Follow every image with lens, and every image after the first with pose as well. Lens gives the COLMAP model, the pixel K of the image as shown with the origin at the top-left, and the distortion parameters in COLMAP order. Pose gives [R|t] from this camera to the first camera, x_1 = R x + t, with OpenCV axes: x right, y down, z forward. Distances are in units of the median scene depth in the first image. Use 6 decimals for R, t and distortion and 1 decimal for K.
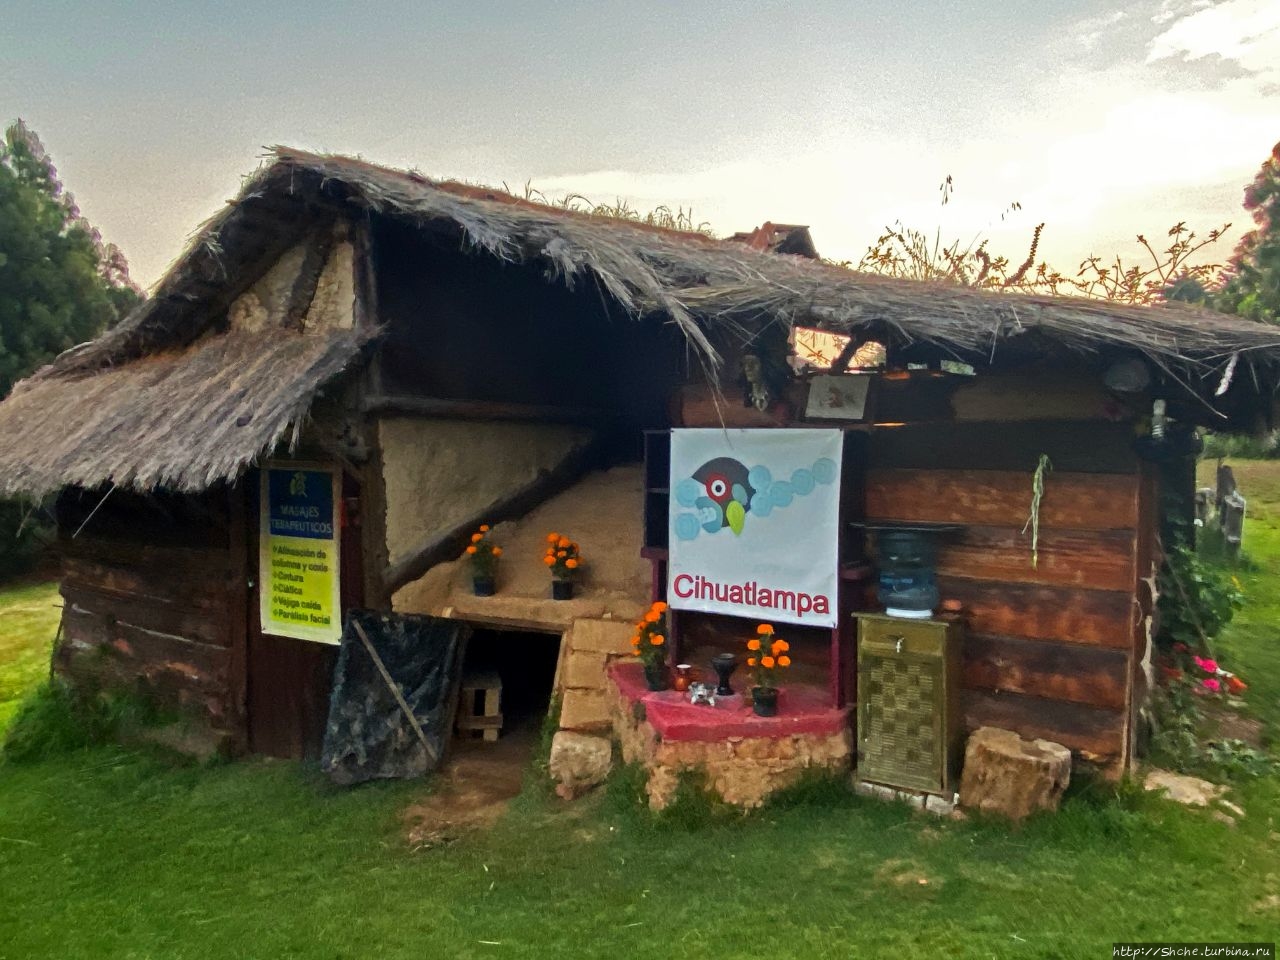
lens RADIAL K [[956.1, 0, 640.3], [0, 956.1, 481.1], [0, 0, 1]] dist [0.028143, -0.004180]
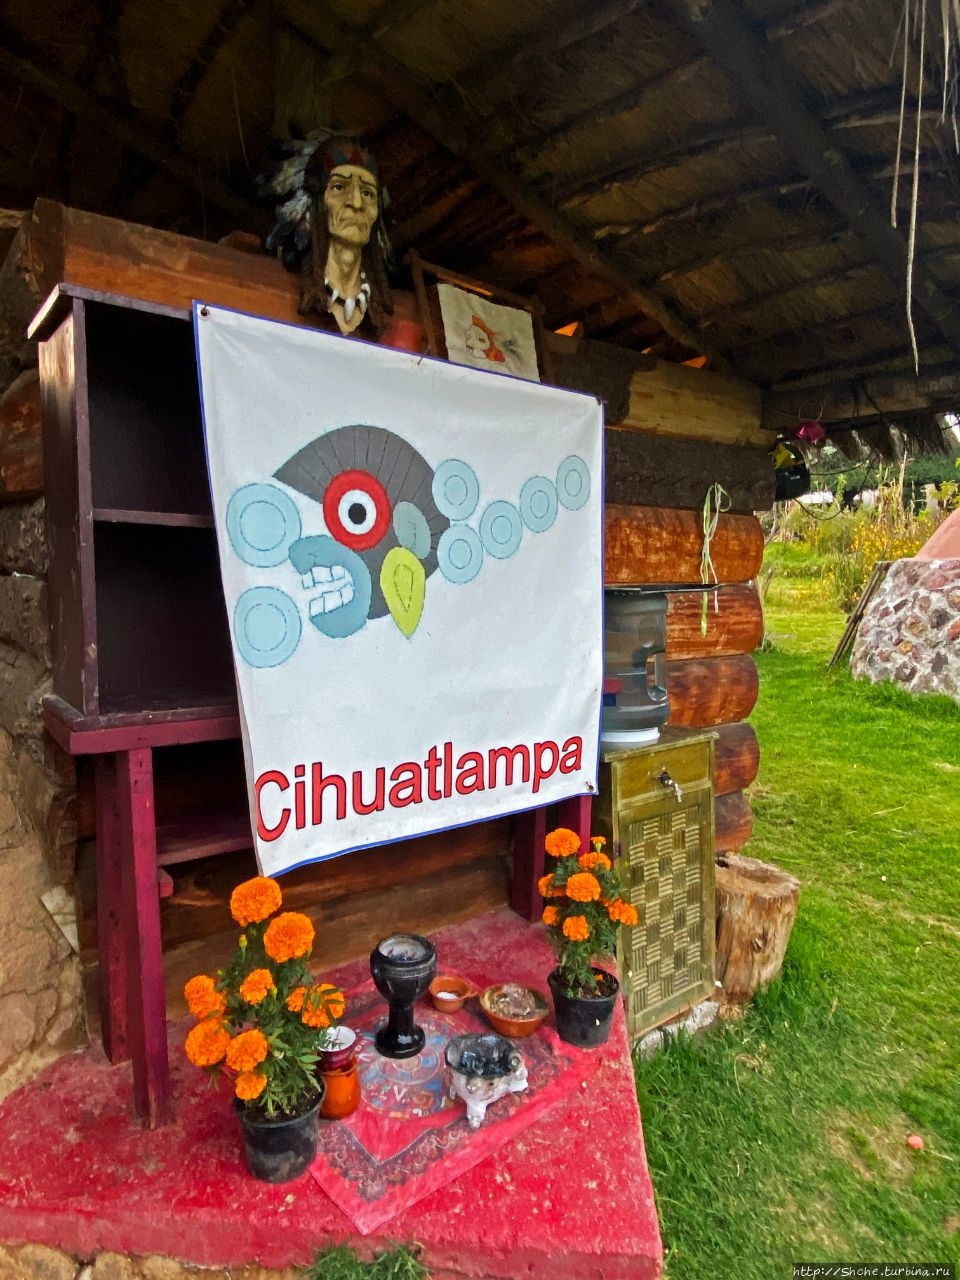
lens RADIAL K [[776.4, 0, 479.9], [0, 776.4, 637.4], [0, 0, 1]] dist [0.030272, -0.017168]
pose [[0.290632, -0.080133, 0.953474, -0.195922], [0.035467, 0.996704, 0.072956, 0.035711], [-0.956177, 0.012614, 0.292516, 0.889450]]
